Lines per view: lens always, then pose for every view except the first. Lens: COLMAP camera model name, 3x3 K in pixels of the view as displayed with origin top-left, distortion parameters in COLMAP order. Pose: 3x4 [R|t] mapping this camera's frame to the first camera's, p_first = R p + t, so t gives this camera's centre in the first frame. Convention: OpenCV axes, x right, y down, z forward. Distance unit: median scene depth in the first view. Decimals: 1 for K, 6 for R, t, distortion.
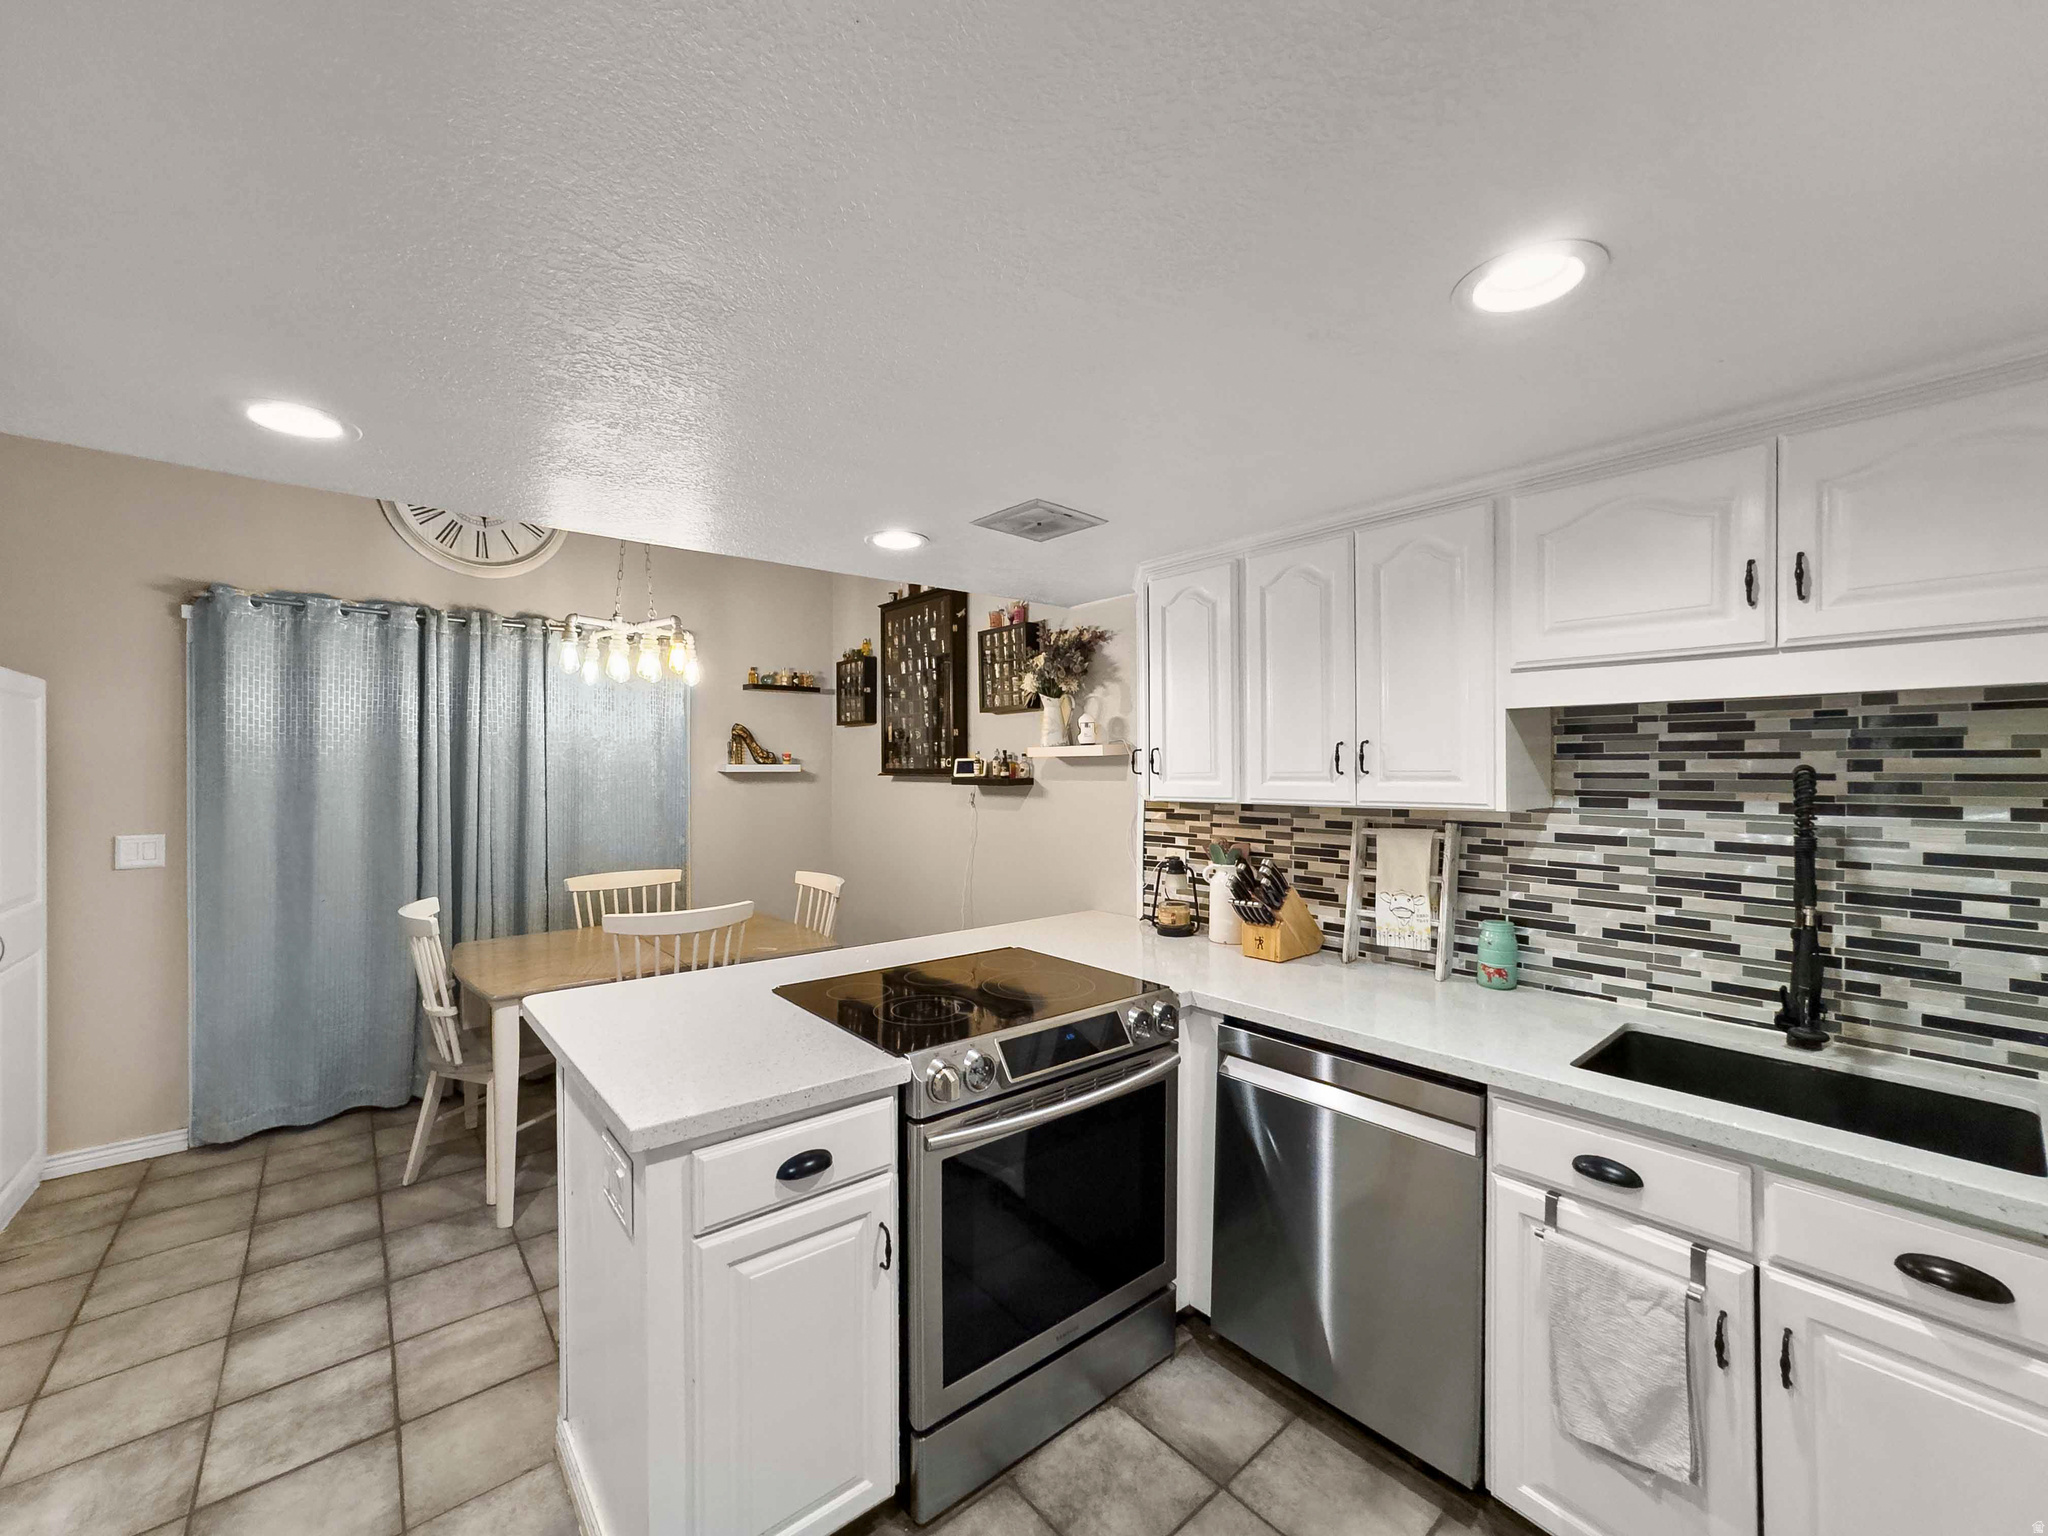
lens RADIAL K [[830.0, 0, 1008.2], [0, 830.0, 769.8], [0, 0, 1]] dist [-0.052211, 0.018559]
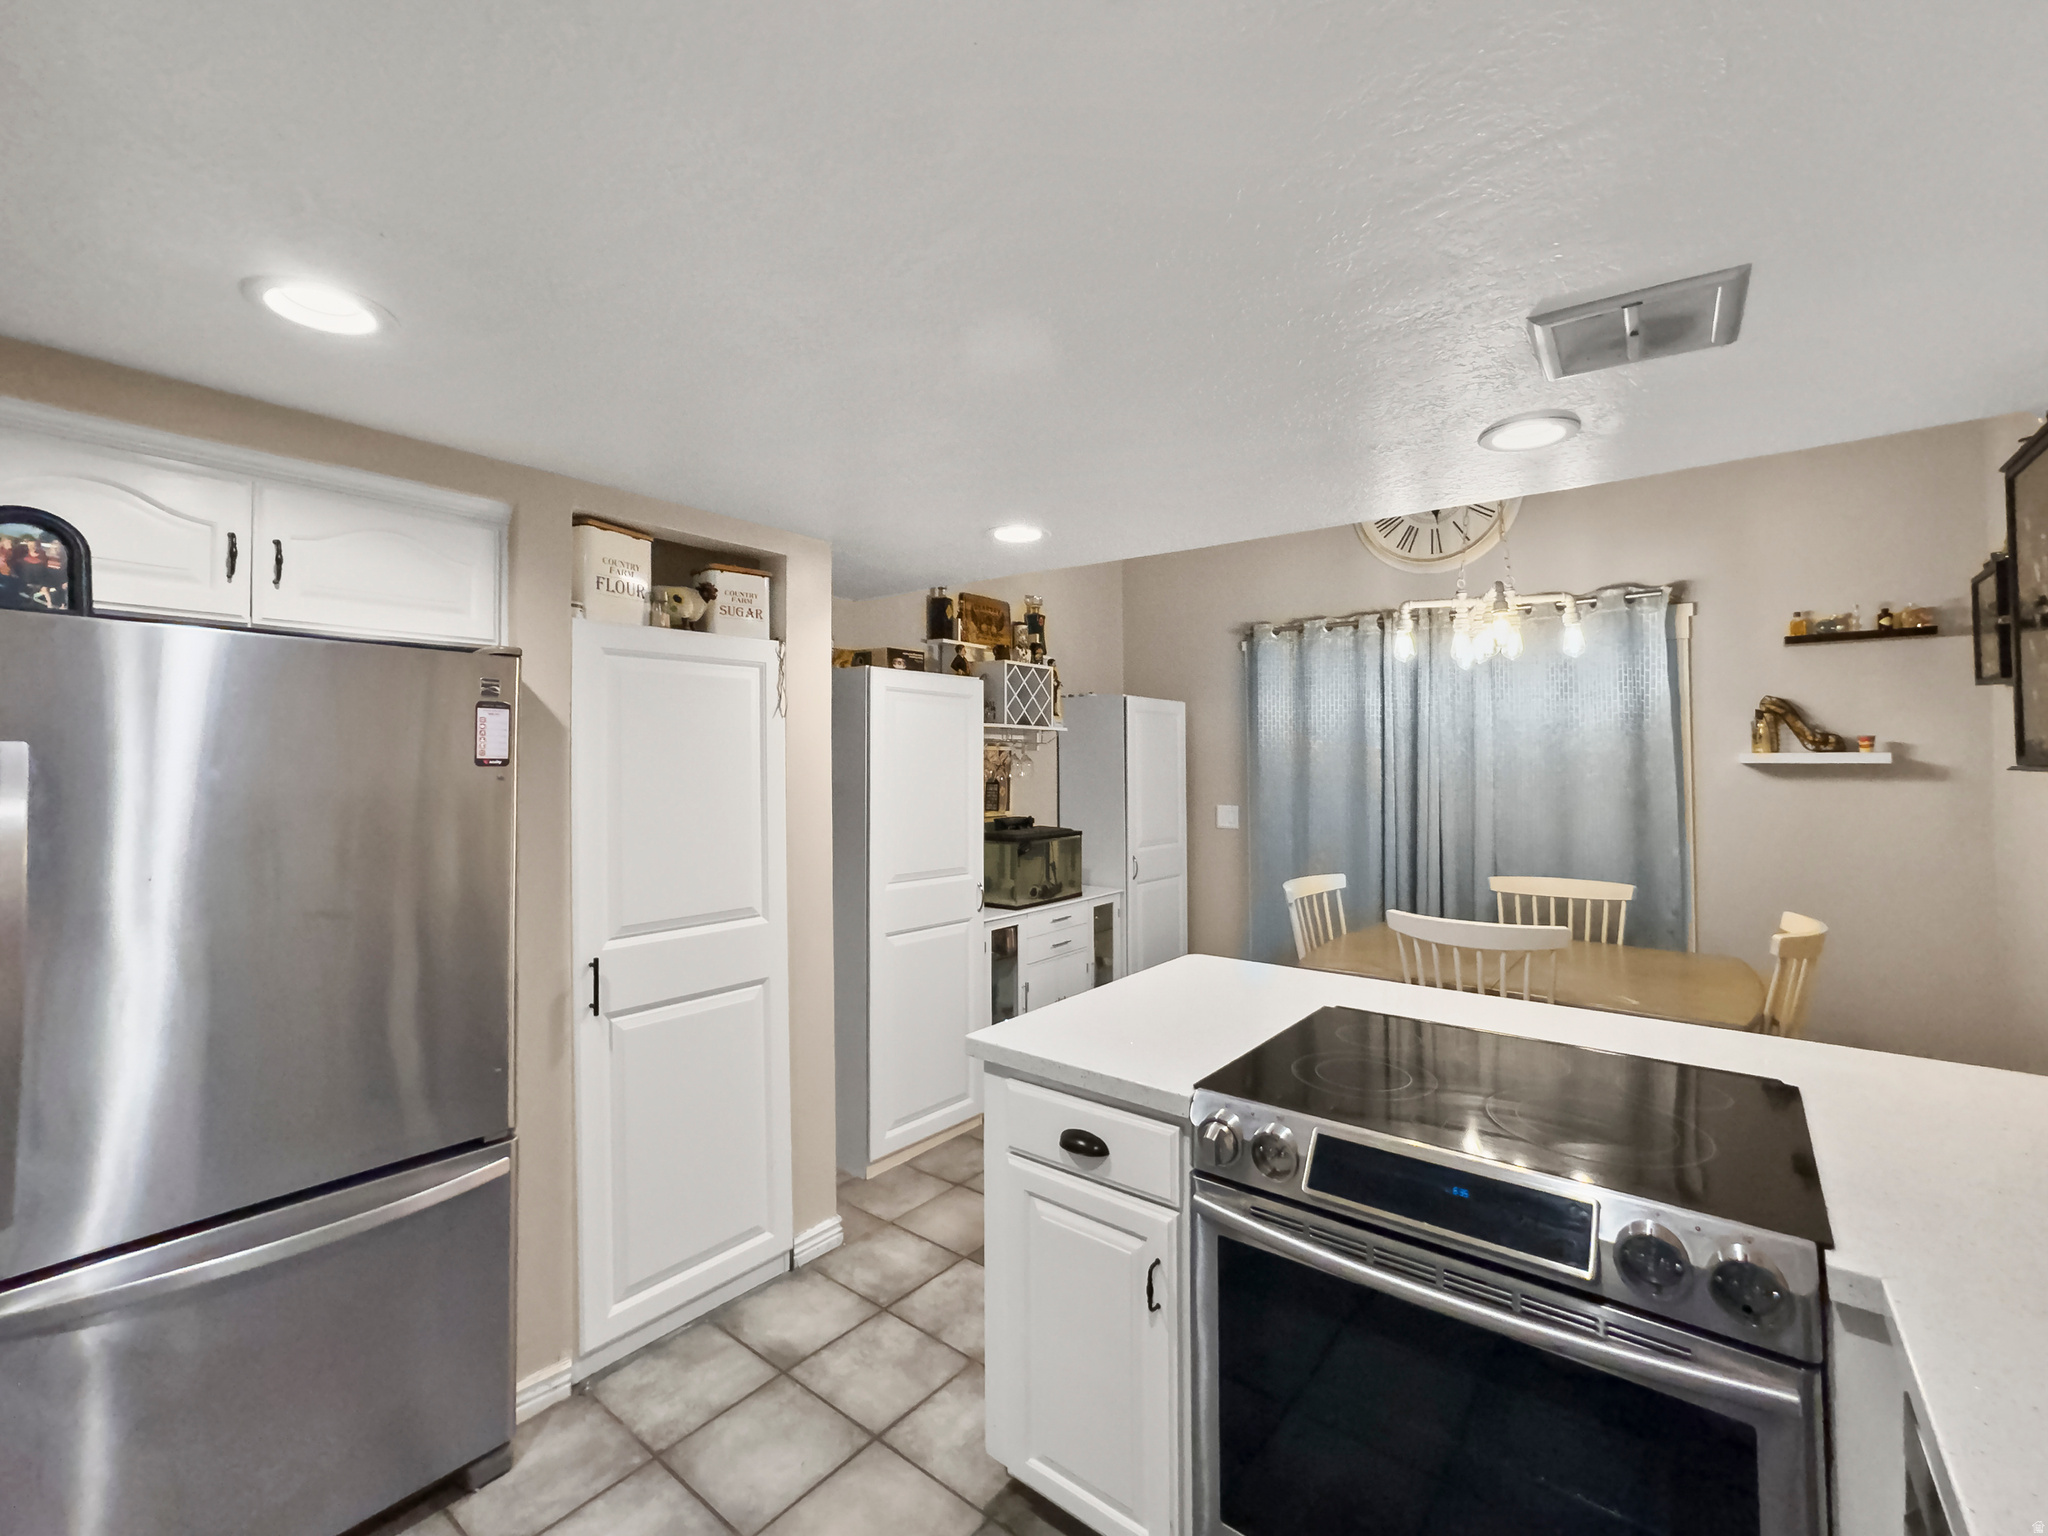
lens RADIAL K [[862.8, 0, 1010.5], [0, 862.8, 746.8], [0, 0, 1]] dist [-0.057375, 0.029662]
pose [[0.211761, -0.016169, -0.977188, 0.556117], [-0.000695, 0.999860, -0.016695, 0.002851], [0.977321, 0.004214, 0.211720, 0.484334]]
